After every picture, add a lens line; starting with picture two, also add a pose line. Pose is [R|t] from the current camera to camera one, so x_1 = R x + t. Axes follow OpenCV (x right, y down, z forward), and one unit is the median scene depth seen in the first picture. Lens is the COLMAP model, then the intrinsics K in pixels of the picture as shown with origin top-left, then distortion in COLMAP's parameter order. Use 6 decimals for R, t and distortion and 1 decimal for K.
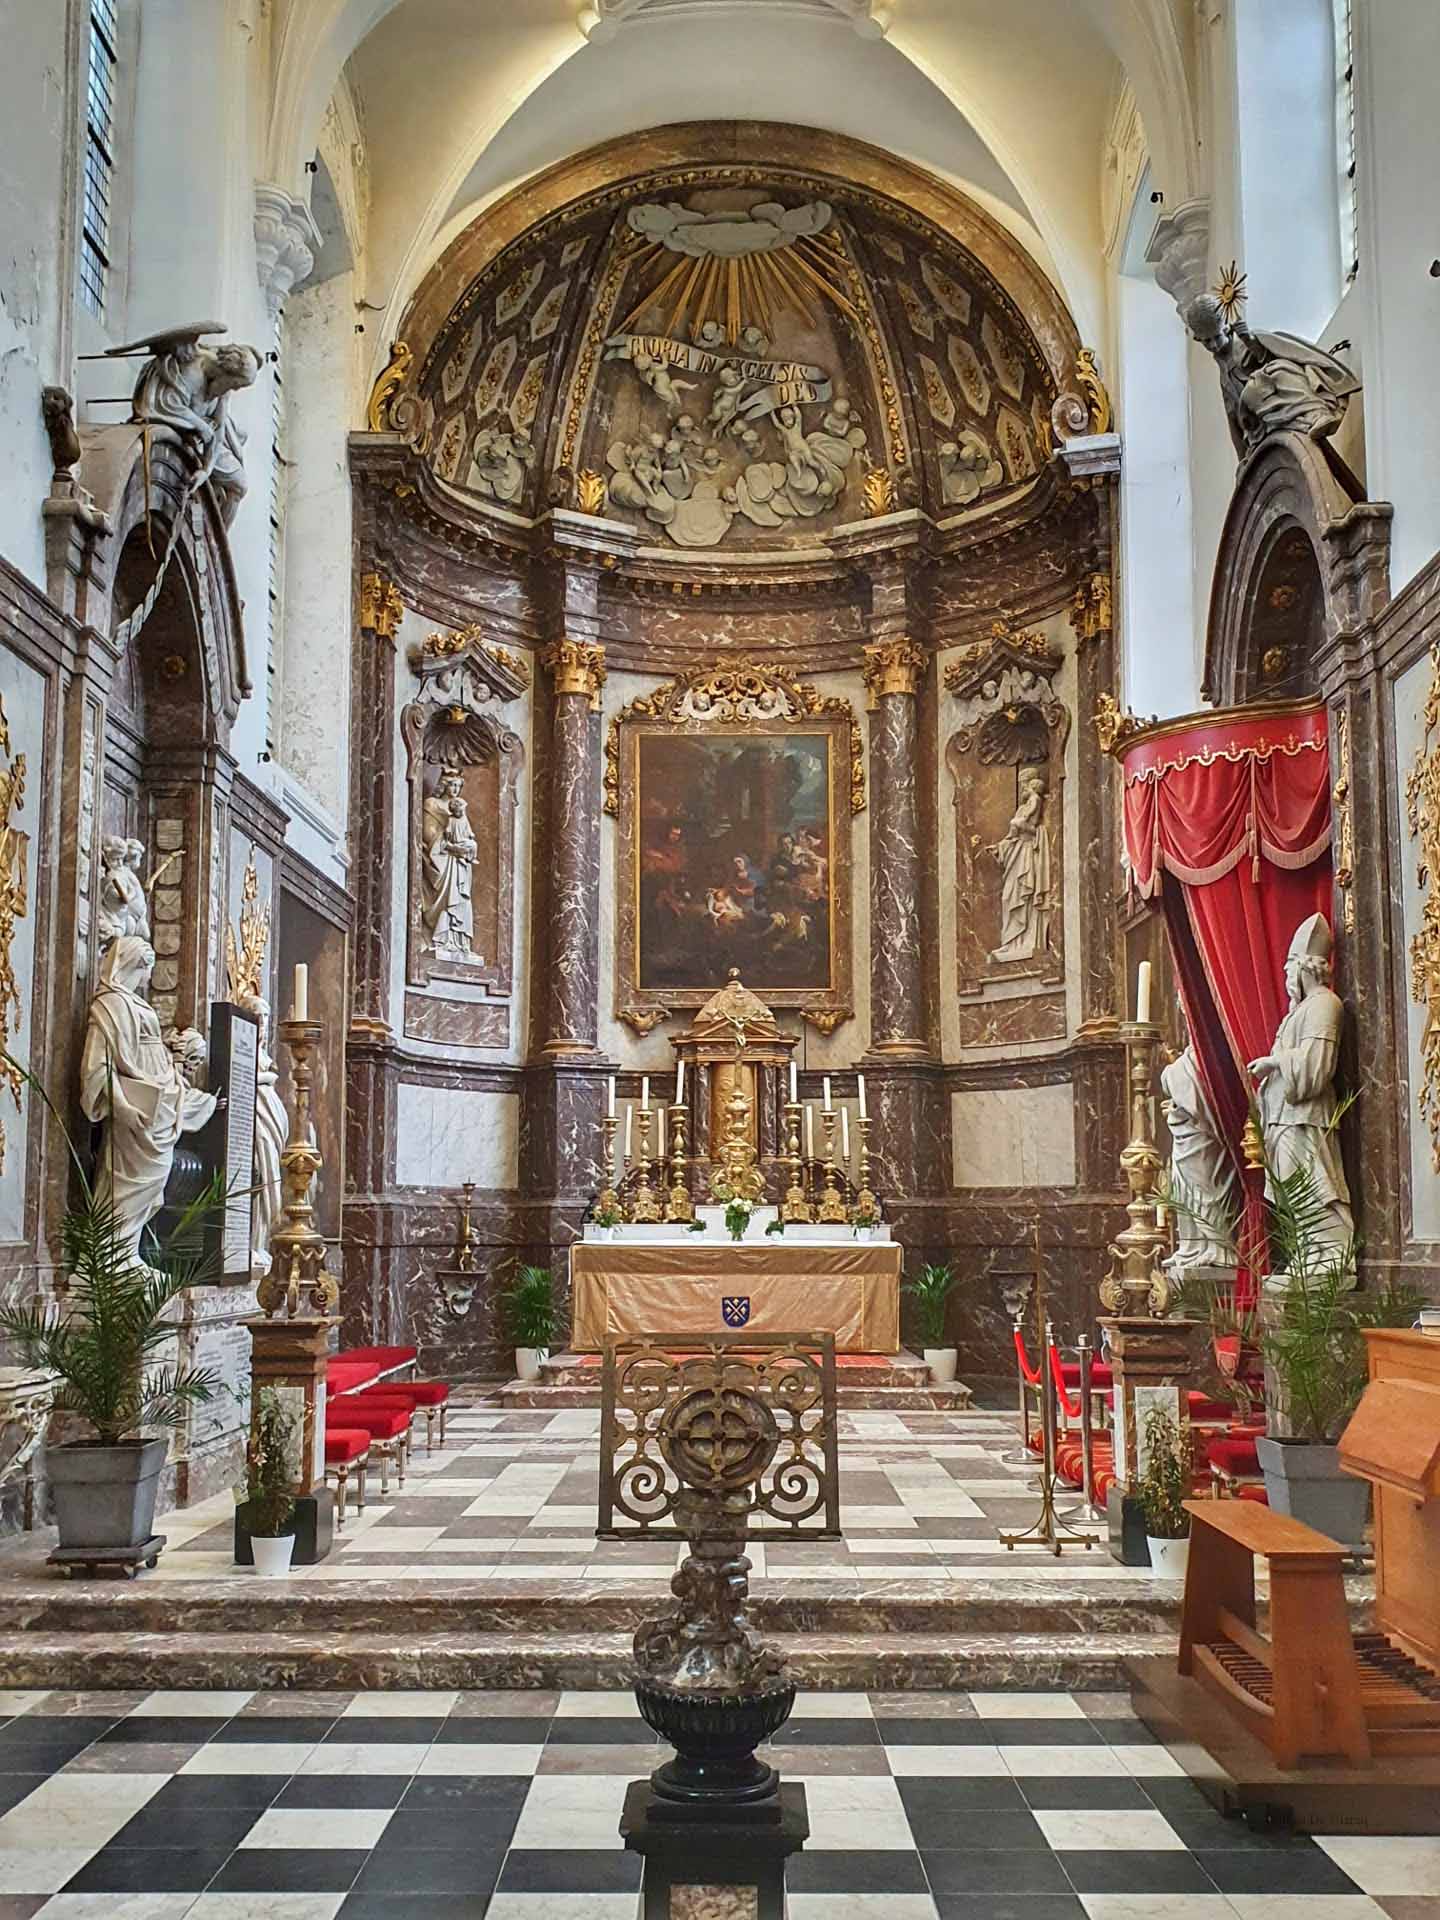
lens RADIAL K [[1503.3, 0, 720.0], [0, 1503.3, 960.0], [0, 0, 1]] dist [-0.004406, 0.018126]
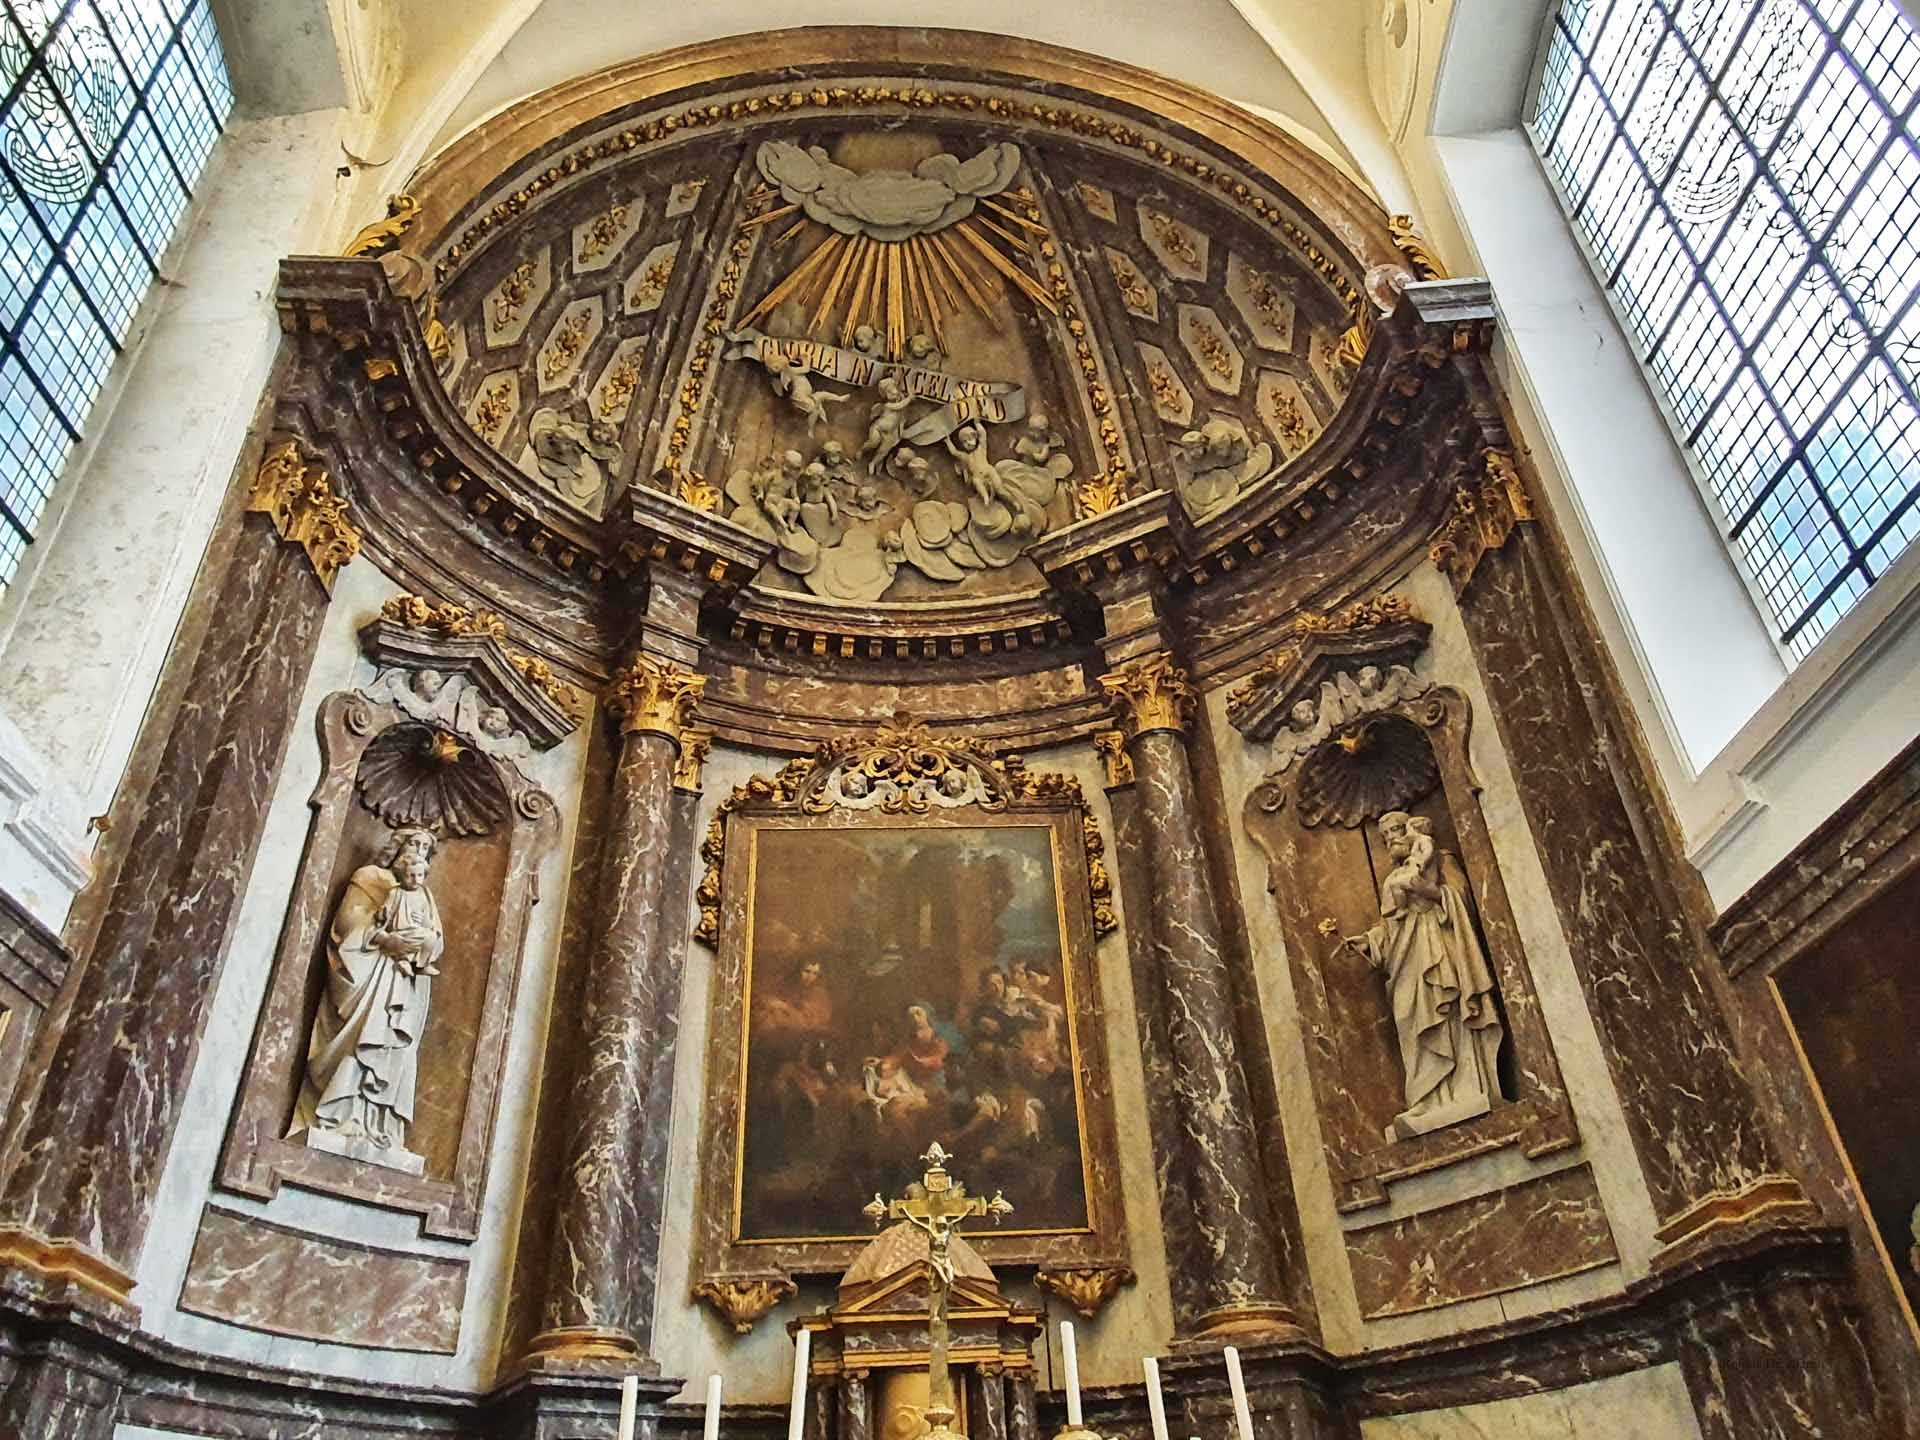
lens RADIAL K [[1146.9, 0, 949.9], [0, 1146.9, 849.5], [0, 0, 1]] dist [0.000244, 0.001145]
pose [[0.997725, -0.007545, 0.066992, -0.004644], [0.036311, 0.897403, -0.439715, 0.081037], [-0.056801, 0.441147, 0.895635, 0.587317]]
